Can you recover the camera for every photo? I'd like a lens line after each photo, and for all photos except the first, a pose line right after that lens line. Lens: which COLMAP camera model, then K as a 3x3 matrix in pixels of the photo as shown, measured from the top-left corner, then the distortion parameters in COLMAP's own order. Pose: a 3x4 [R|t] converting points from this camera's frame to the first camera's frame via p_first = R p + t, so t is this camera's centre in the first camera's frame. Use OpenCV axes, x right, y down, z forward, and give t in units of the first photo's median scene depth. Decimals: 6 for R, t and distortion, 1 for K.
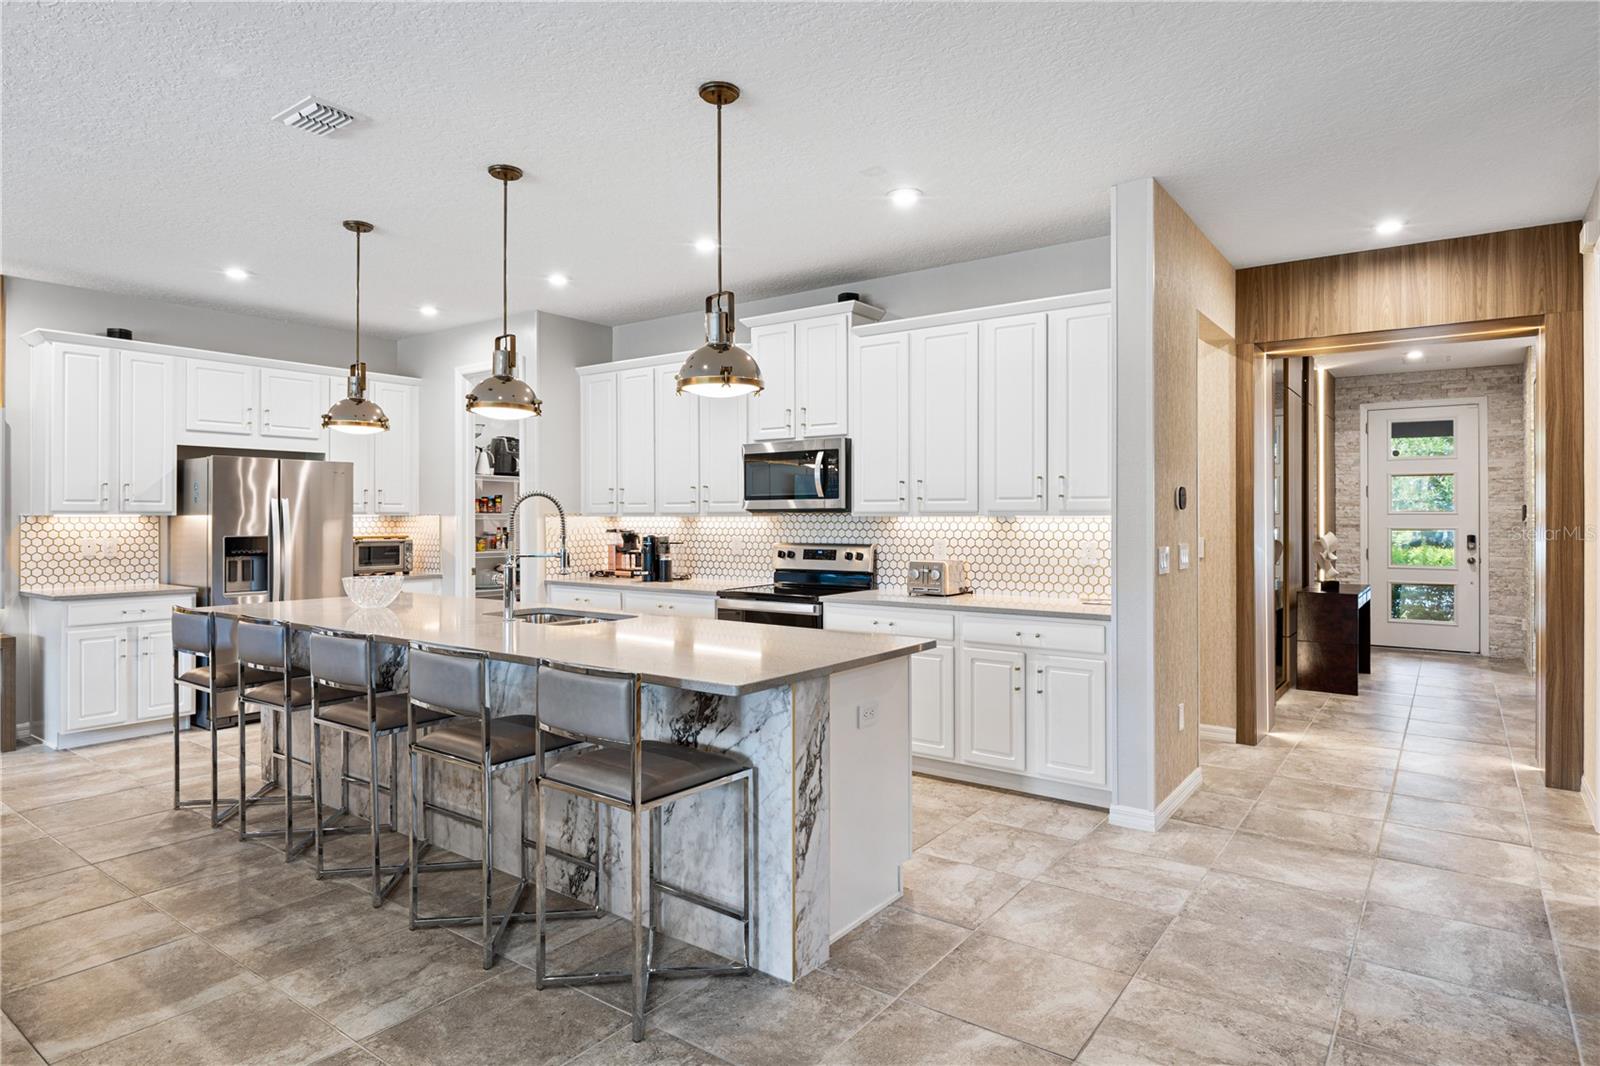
lens RADIAL K [[898.2, 0, 798.4], [0, 898.2, 497.9], [0, 0, 1]] dist [0.024157, -0.010996]
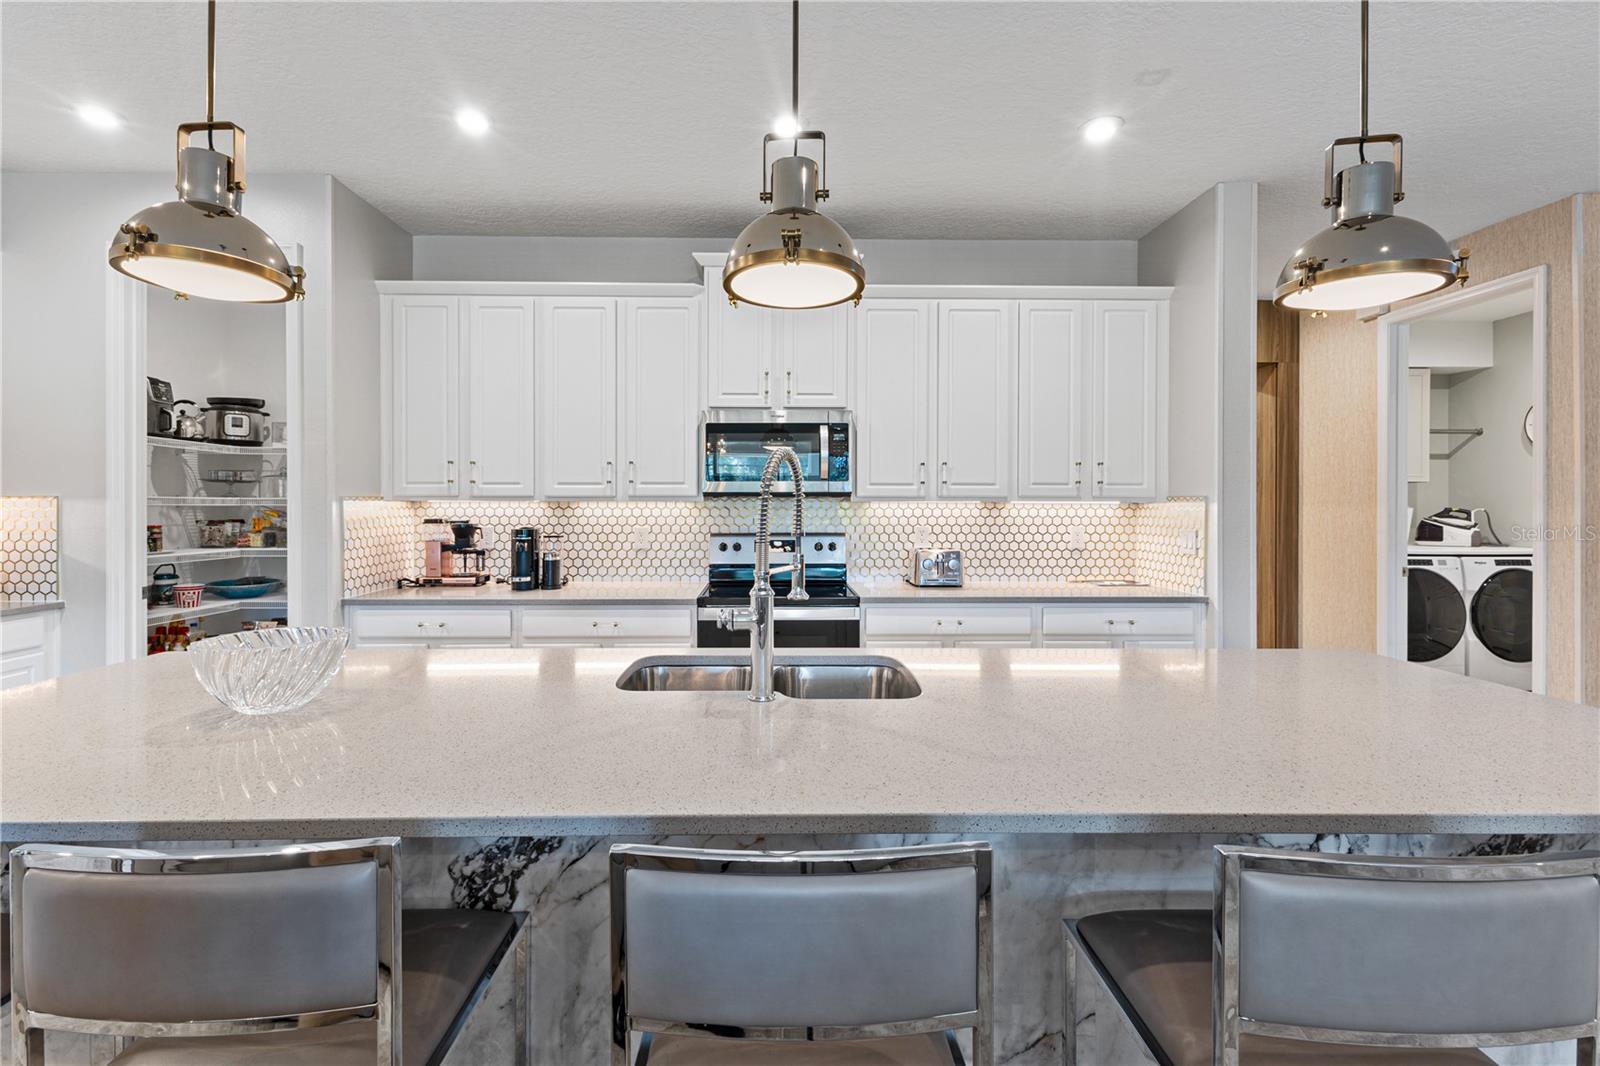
lens RADIAL K [[693.9, 0, 759.2], [0, 693.9, 498.6], [0, 0, 1]] dist [0.013925, -0.003736]
pose [[0.796291, 0.006624, 0.604877, -0.445029], [-0.014690, 0.999857, 0.008389, 0.013930], [-0.604735, -0.015566, 0.796274, 0.543603]]
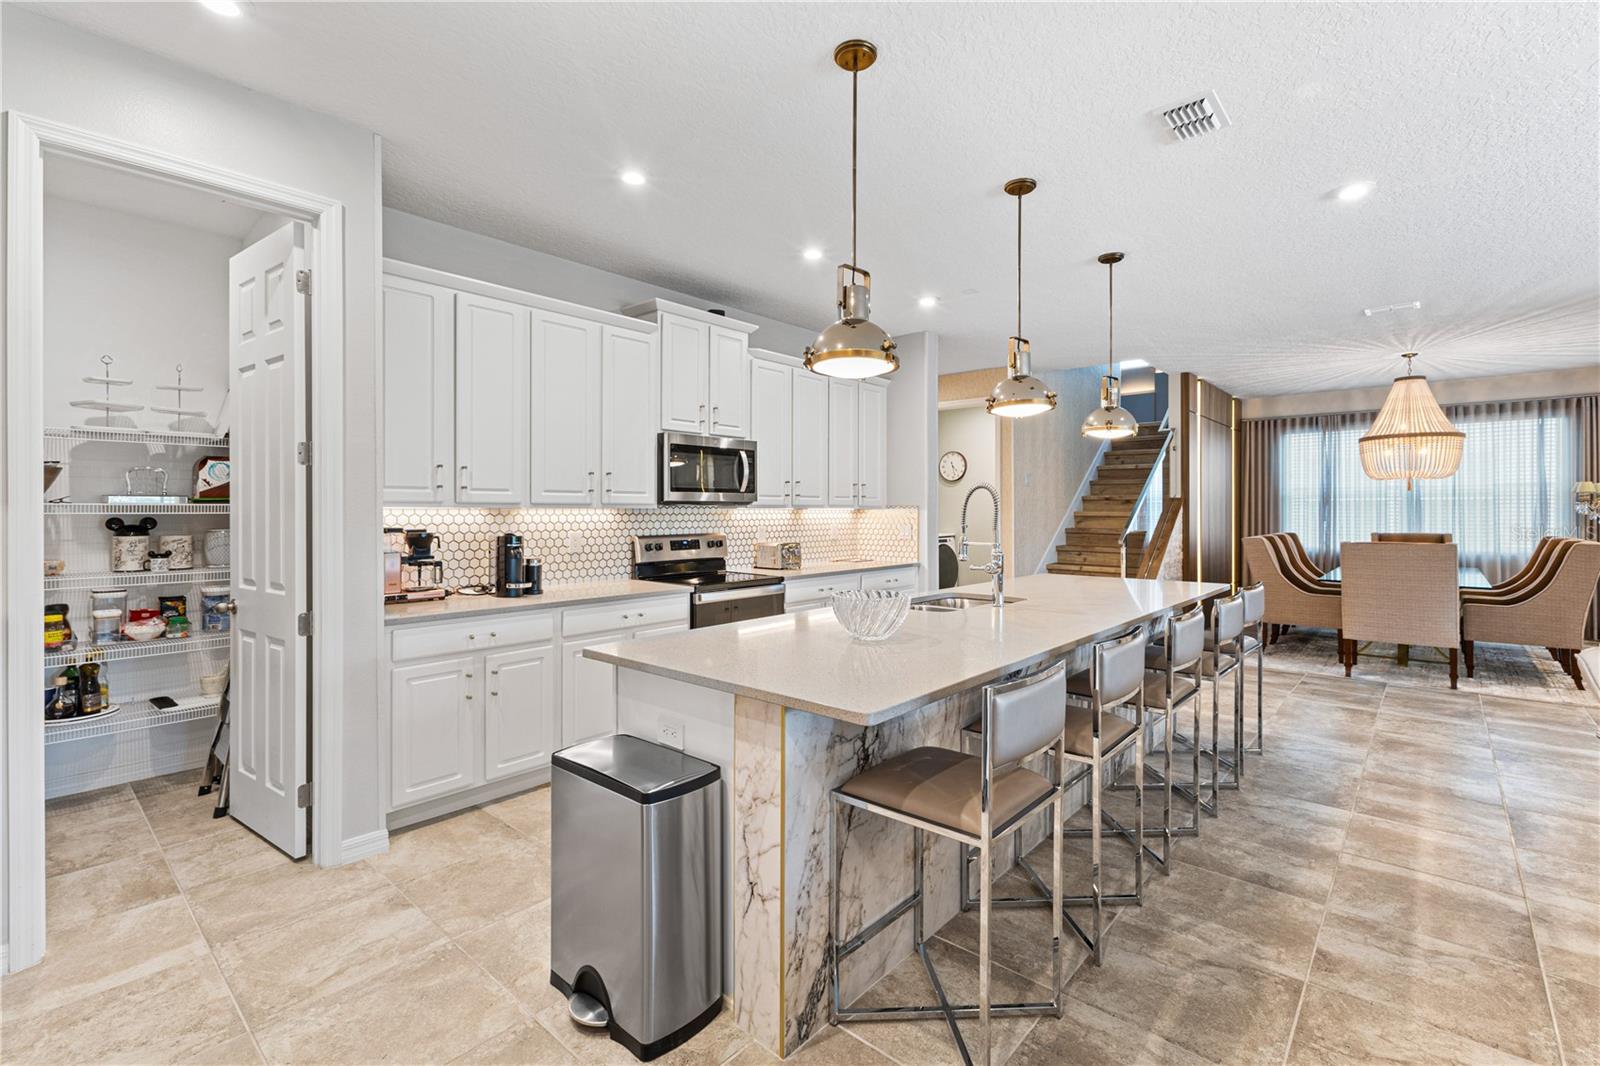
lens RADIAL K [[693.9, 0, 805.3], [0, 693.9, 510.9], [0, 0, 1]] dist [0.013925, -0.003736]
pose [[0.093070, 0.001232, 0.995659, -0.879886], [-0.020387, 0.999792, 0.000668, 0.022148], [-0.995451, -0.020361, 0.093076, 0.885179]]
